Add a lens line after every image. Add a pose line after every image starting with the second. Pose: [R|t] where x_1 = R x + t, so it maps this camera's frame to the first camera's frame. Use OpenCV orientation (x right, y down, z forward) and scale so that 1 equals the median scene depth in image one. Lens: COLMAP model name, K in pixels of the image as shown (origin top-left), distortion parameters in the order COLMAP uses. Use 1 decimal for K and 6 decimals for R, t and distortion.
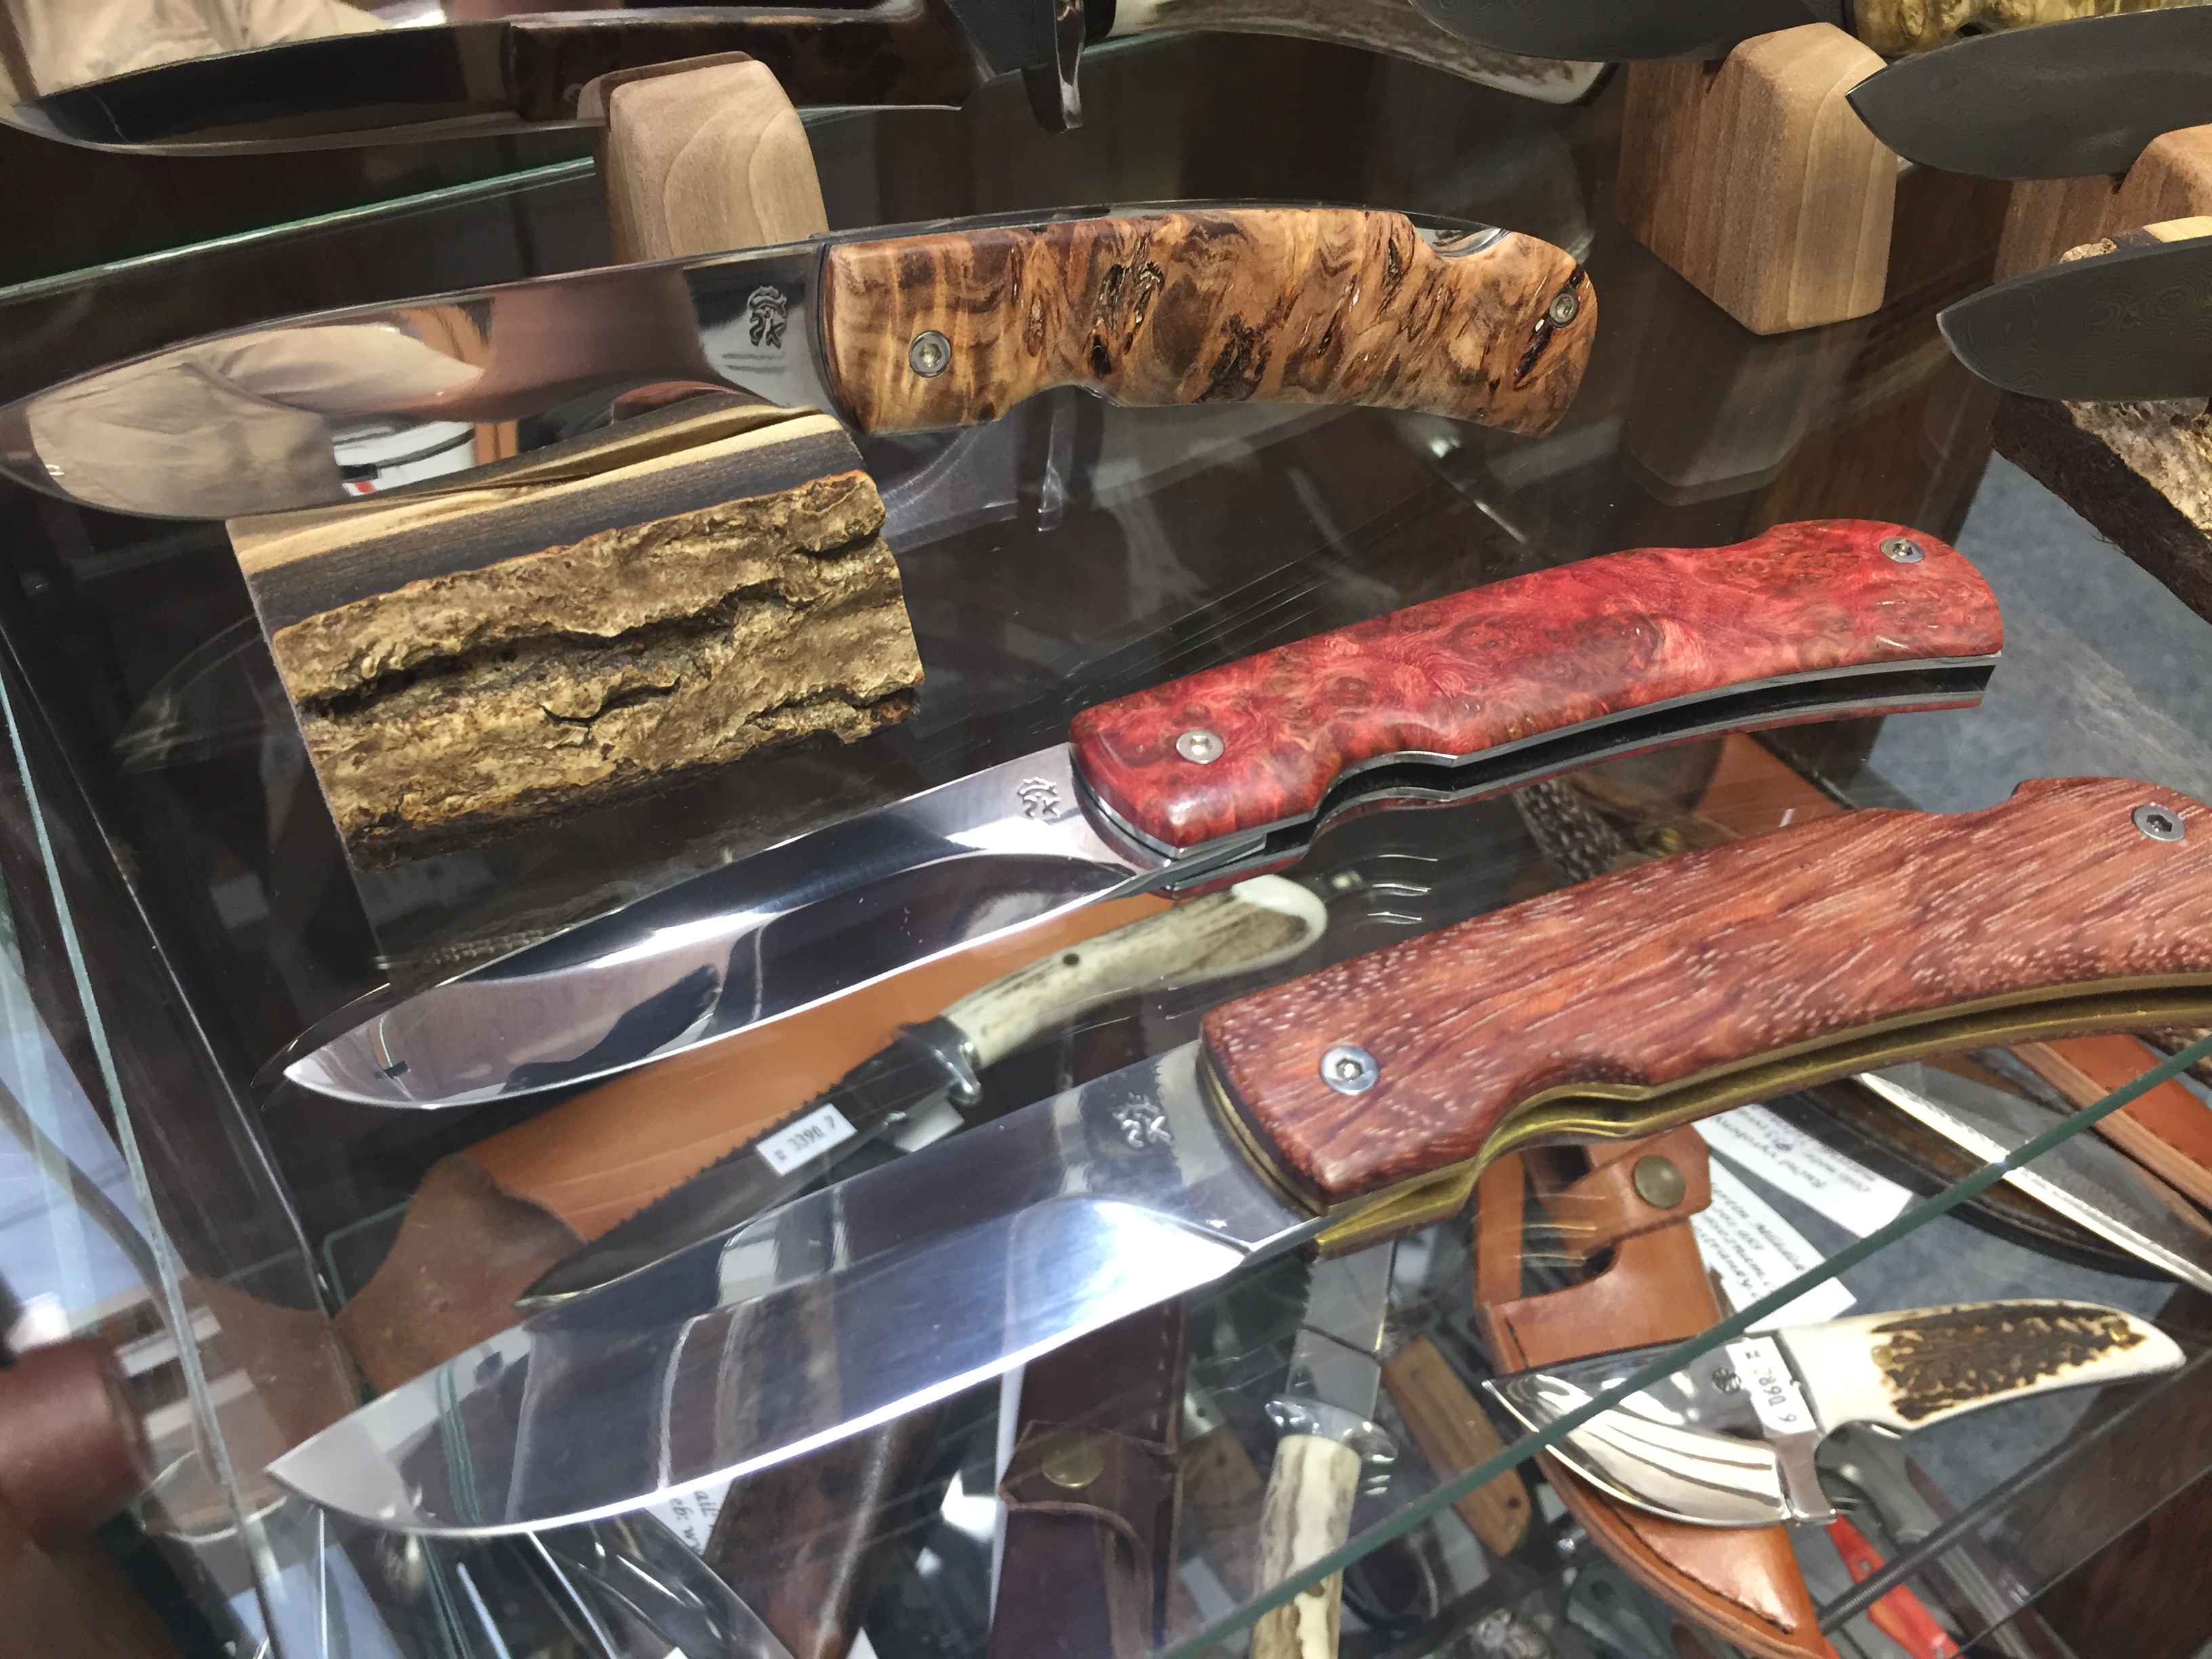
lens RADIAL K [[1936.0, 0, 1102.7], [0, 1936.0, 819.0], [0, 0, 1]] dist [0.073465, -0.120968]
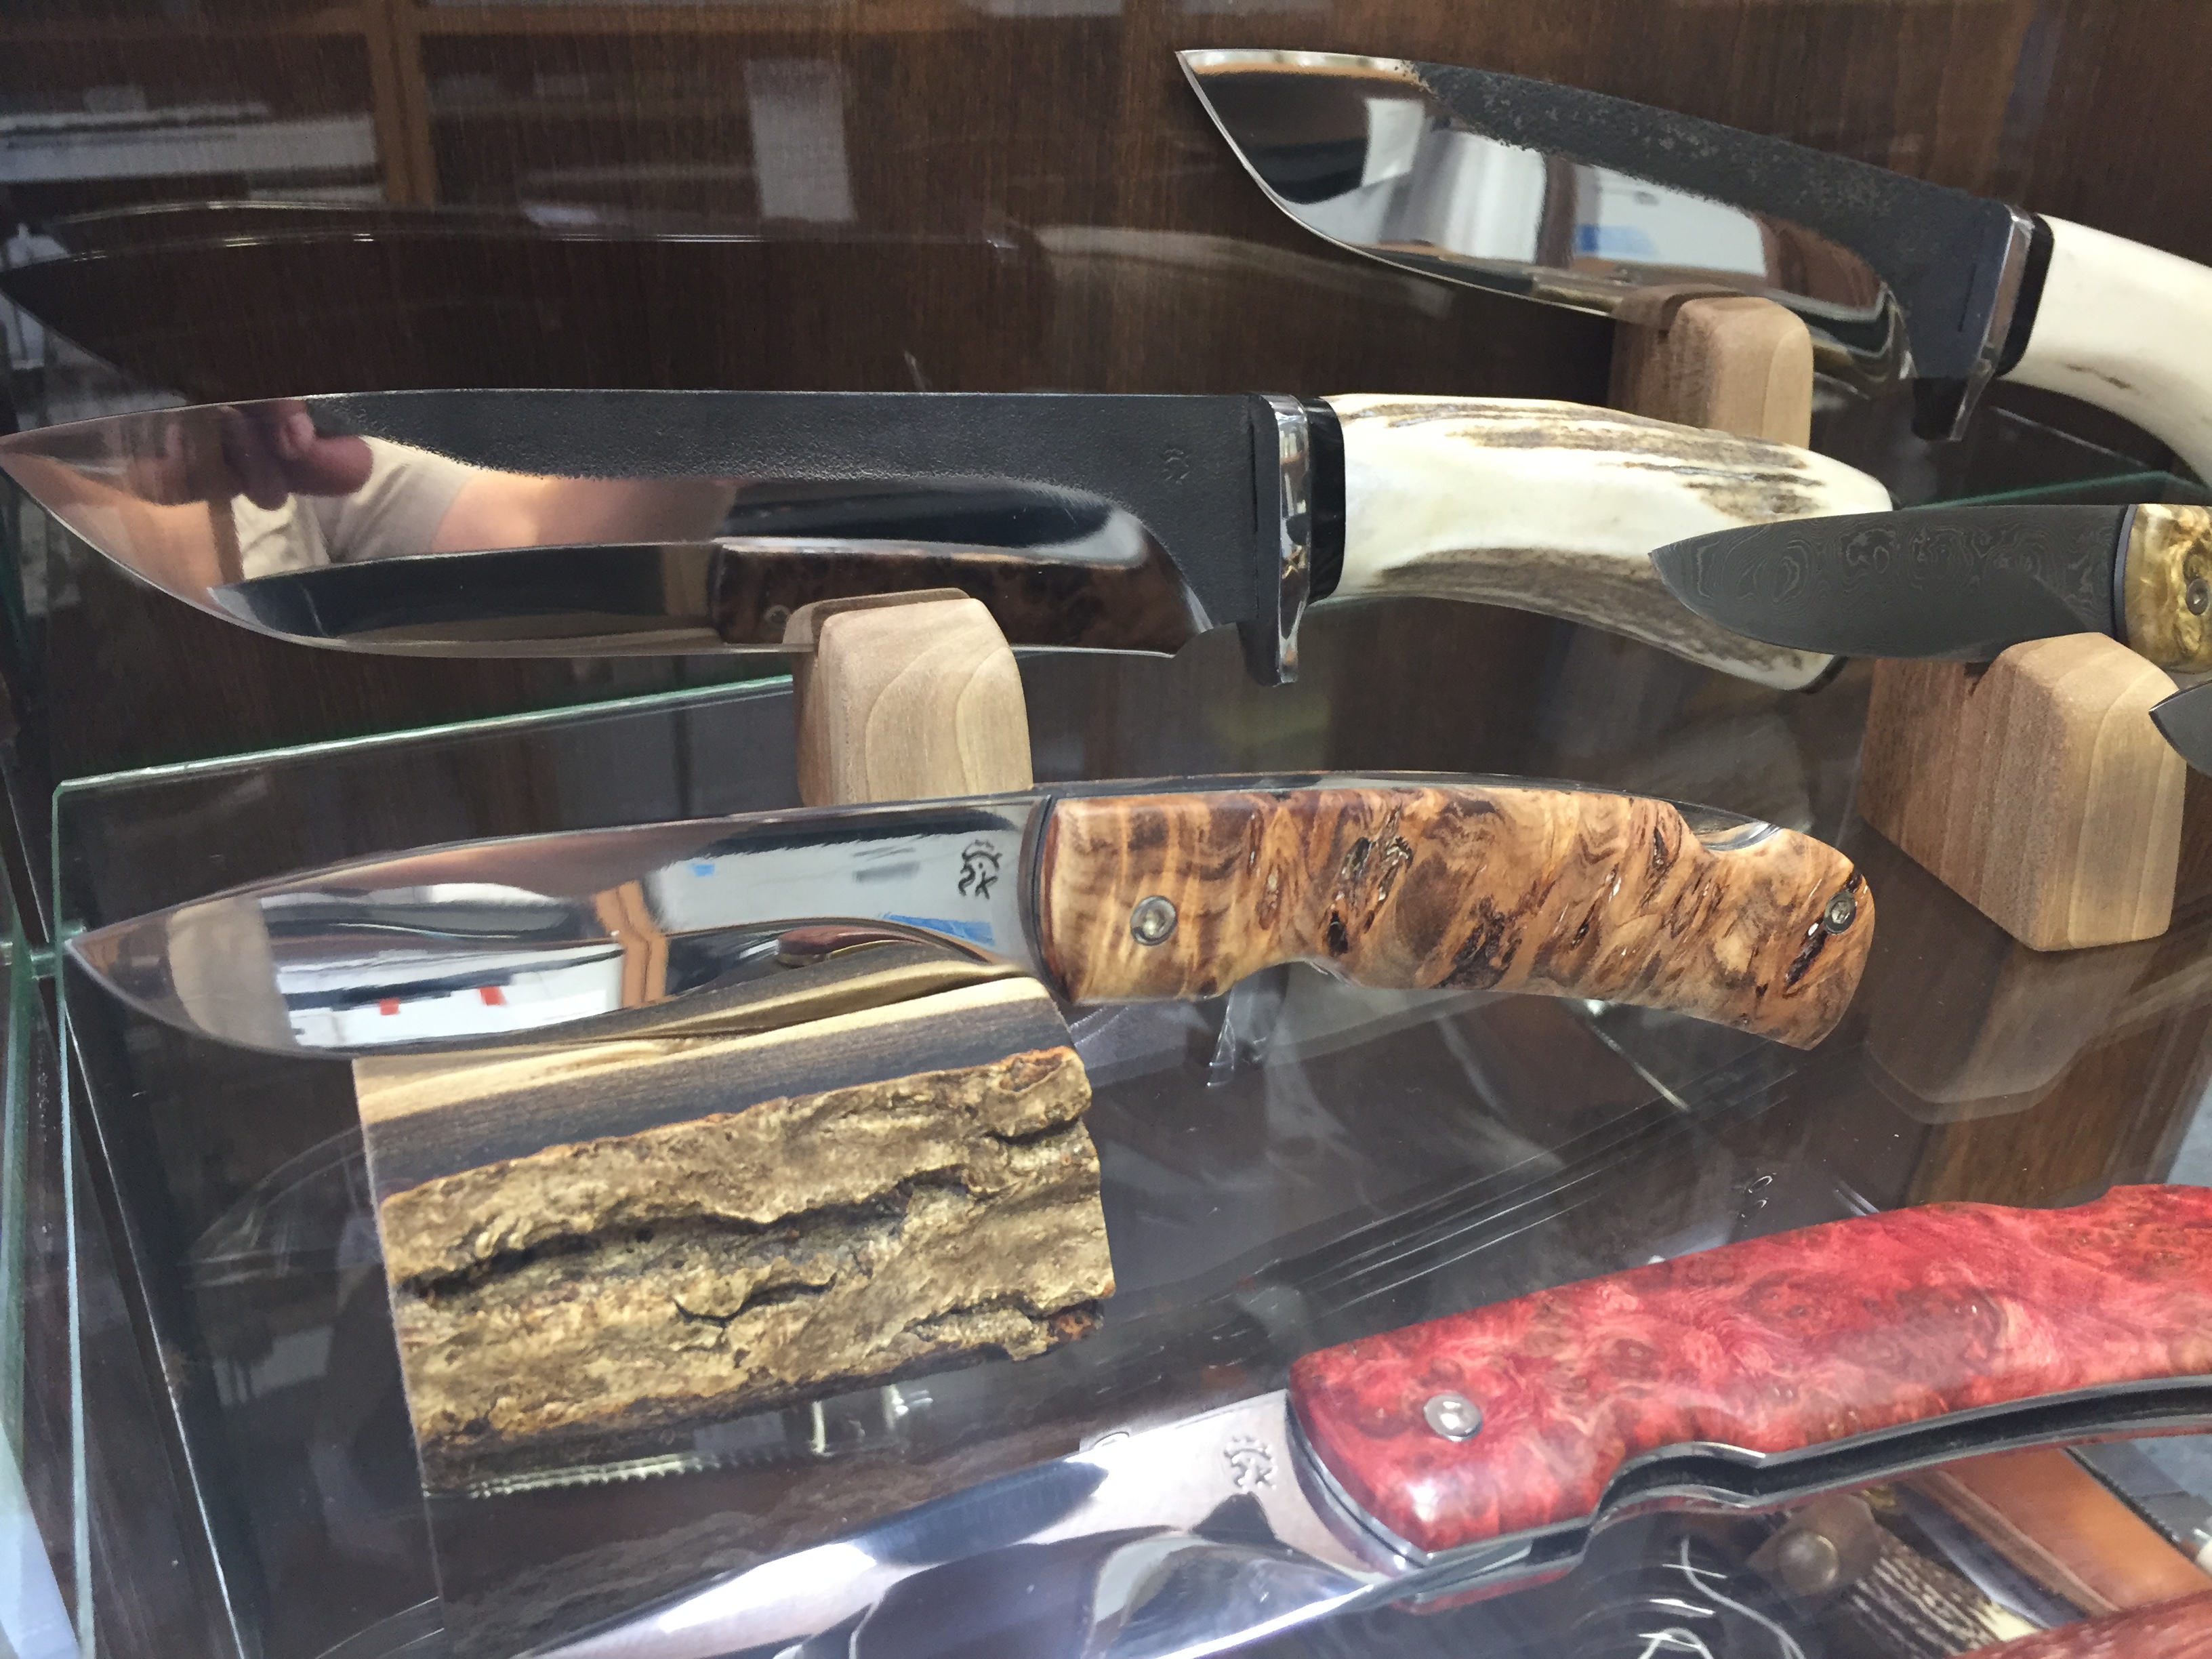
lens RADIAL K [[1936.0, 0, 1102.7], [0, 1936.0, 819.0], [0, 0, 1]] dist [0.073465, -0.120968]
pose [[0.995815, 0.071465, -0.056970, -0.065189], [-0.083557, 0.964449, -0.250711, -0.059362], [0.037028, 0.254422, 0.966384, 0.126551]]
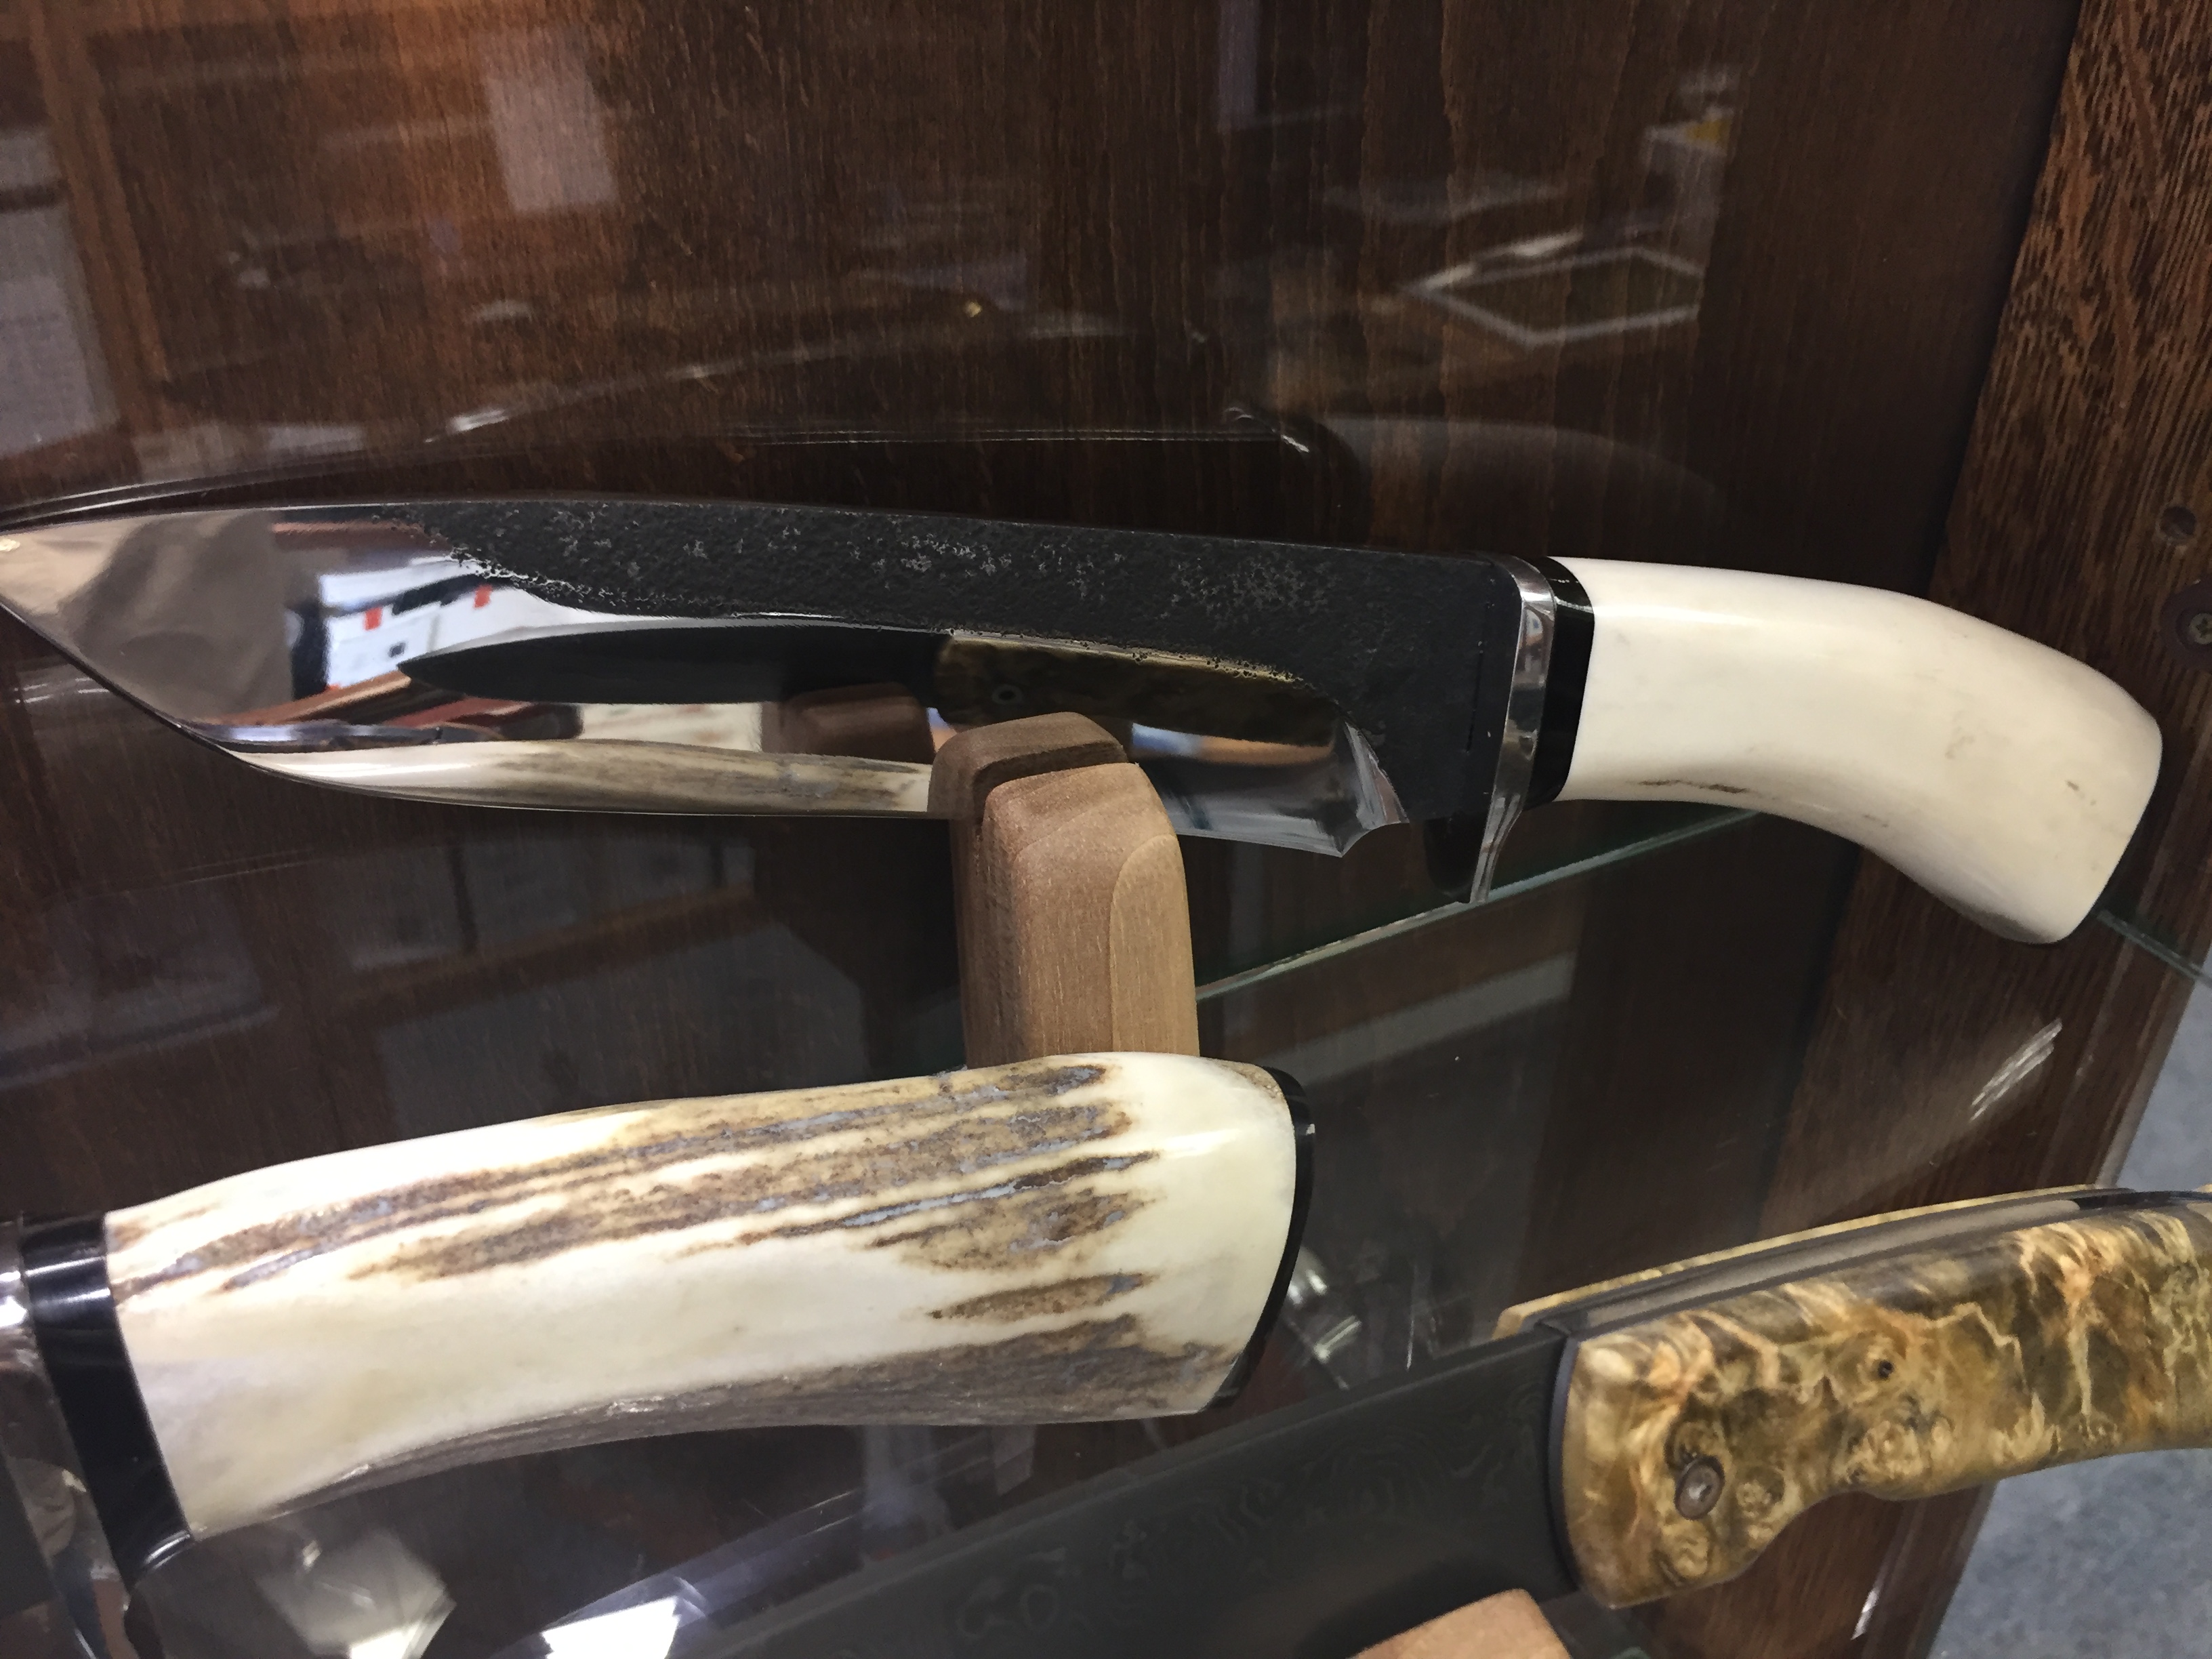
lens RADIAL K [[1936.0, 0, 1102.7], [0, 1936.0, 819.0], [0, 0, 1]] dist [0.073465, -0.120968]
pose [[0.999235, 0.014998, -0.036112, 0.373874], [-0.021907, 0.979691, -0.199314, -0.683123], [0.032389, 0.199953, 0.979270, 0.596111]]
